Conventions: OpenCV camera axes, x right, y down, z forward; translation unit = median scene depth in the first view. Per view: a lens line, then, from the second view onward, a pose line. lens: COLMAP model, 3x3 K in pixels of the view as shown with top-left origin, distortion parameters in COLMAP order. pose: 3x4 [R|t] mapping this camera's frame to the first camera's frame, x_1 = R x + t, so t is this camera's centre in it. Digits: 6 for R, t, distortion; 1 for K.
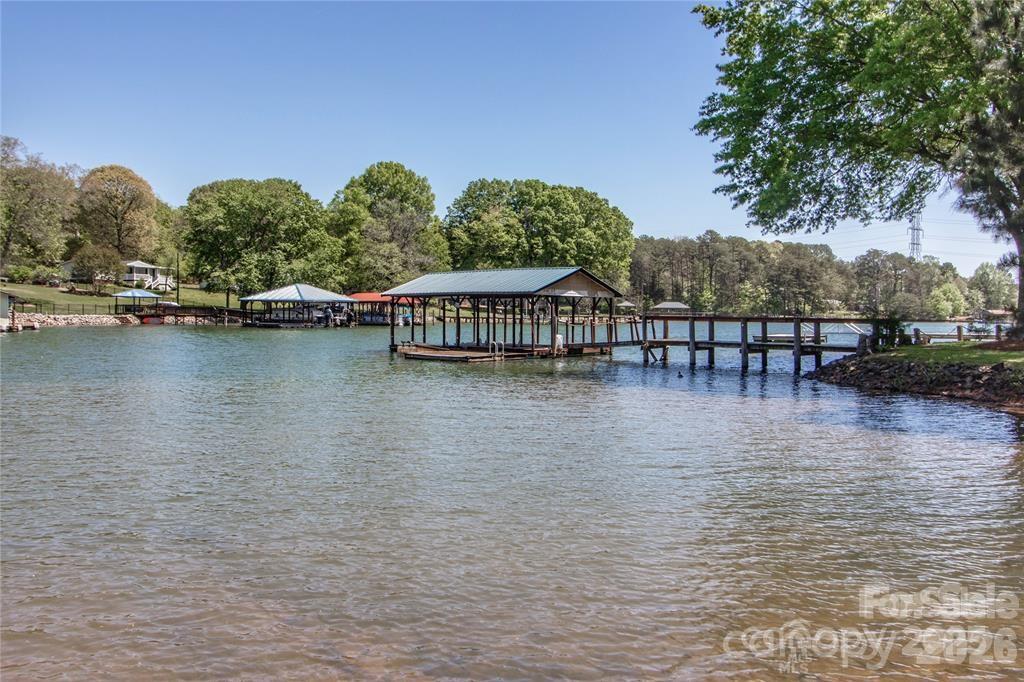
lens RADIAL K [[900.1, 0, 512.0], [0, 900.1, 341.0], [0, 0, 1]] dist [-0.000392, -0.001161]
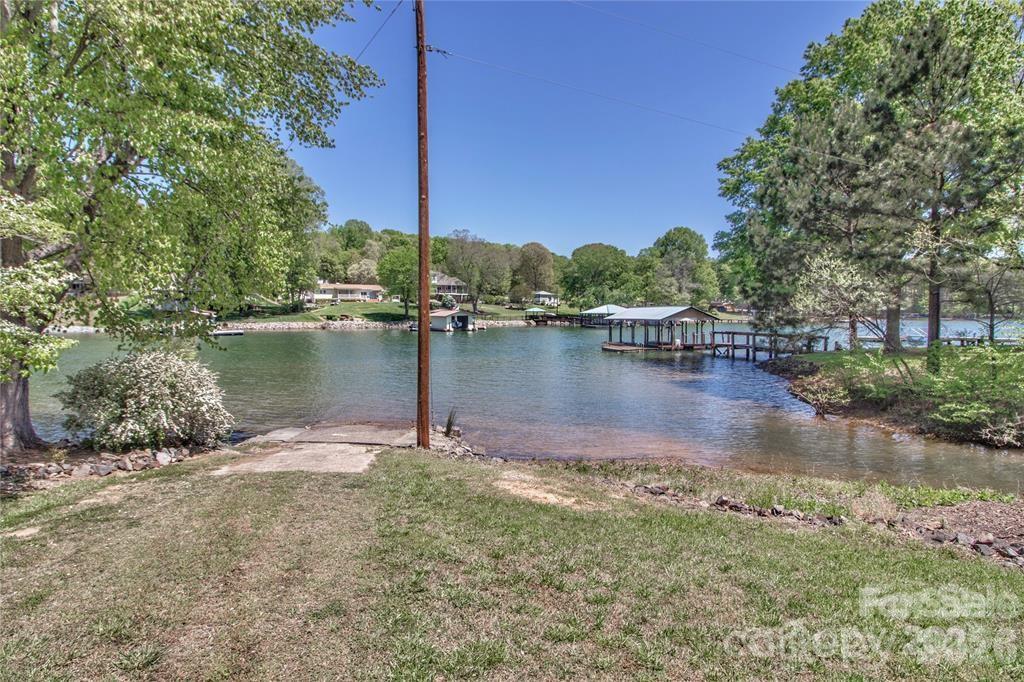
lens RADIAL K [[567.6, 0, 512.0], [0, 567.6, 341.0], [0, 0, 1]] dist [-0.000019, -0.000003]
pose [[0.874957, 0.015076, -0.483965, 0.143018], [-0.002290, 0.999633, 0.027001, -0.015514], [0.484194, -0.022516, 0.874671, -0.131505]]
